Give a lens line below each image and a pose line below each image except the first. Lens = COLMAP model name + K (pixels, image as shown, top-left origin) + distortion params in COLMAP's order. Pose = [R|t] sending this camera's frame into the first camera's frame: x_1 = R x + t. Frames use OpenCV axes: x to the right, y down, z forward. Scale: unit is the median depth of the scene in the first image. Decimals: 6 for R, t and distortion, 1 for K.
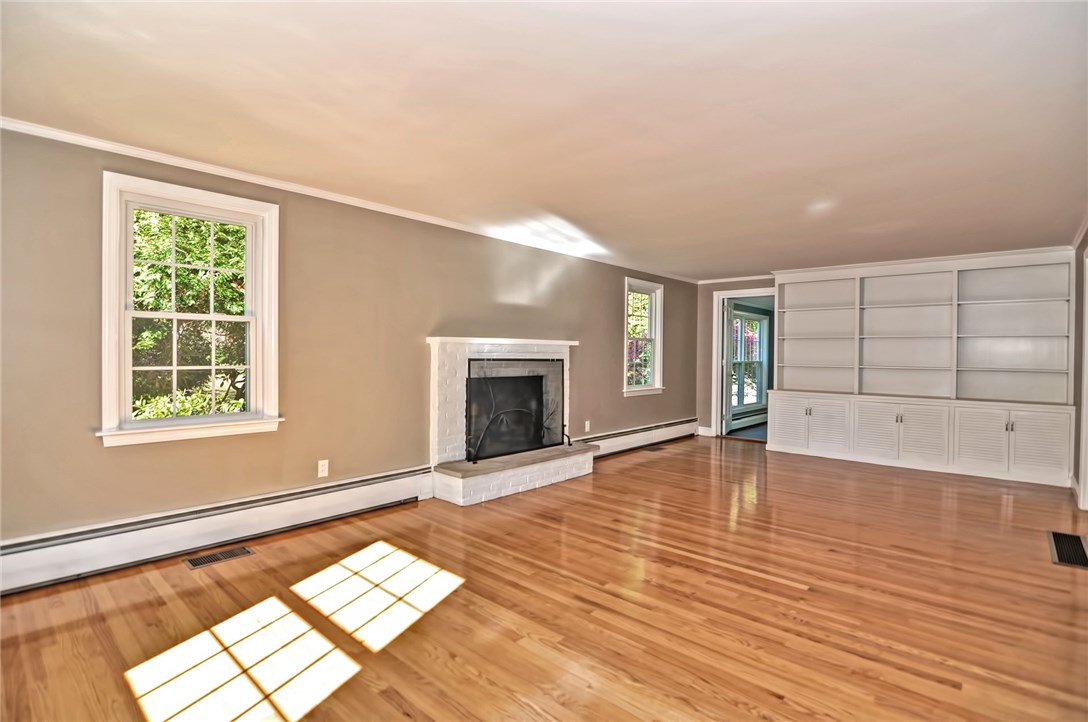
lens RADIAL K [[524.4, 0, 550.0], [0, 524.4, 359.8], [0, 0, 1]] dist [-0.009073, -0.007218]
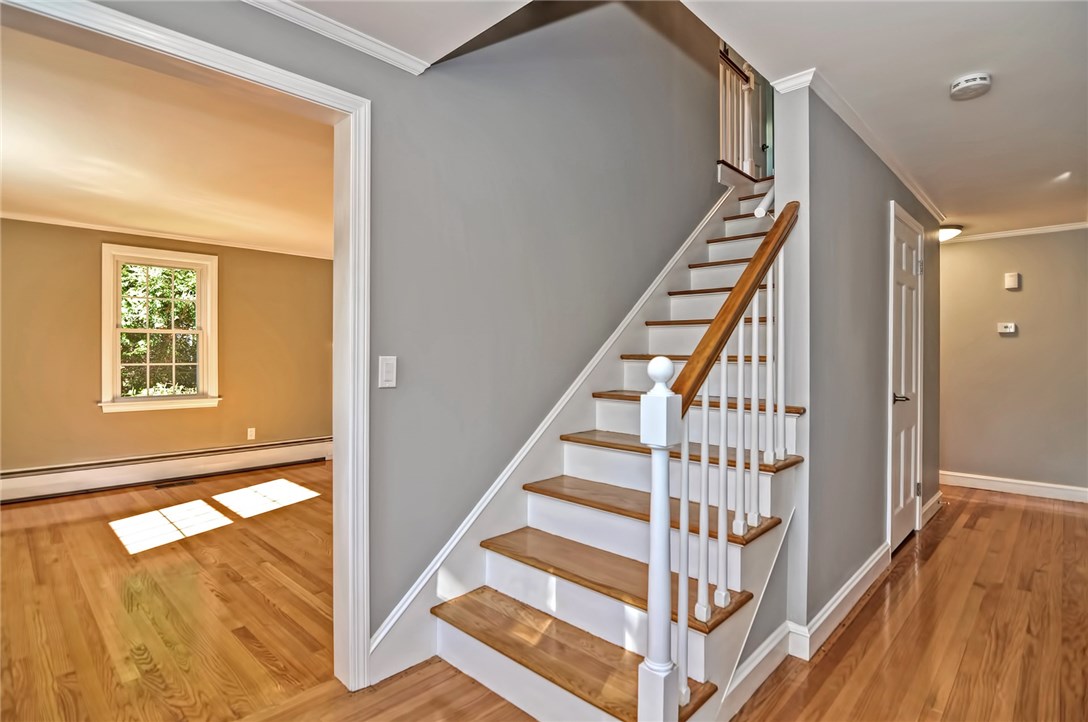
lens RADIAL K [[524.4, 0, 536.8], [0, 524.4, 359.2], [0, 0, 1]] dist [-0.009073, -0.007218]
pose [[0.999467, -0.007300, -0.031815, 0.553270], [0.007006, 0.999932, -0.009357, 0.025268], [0.031881, 0.009129, 0.999450, -0.585572]]
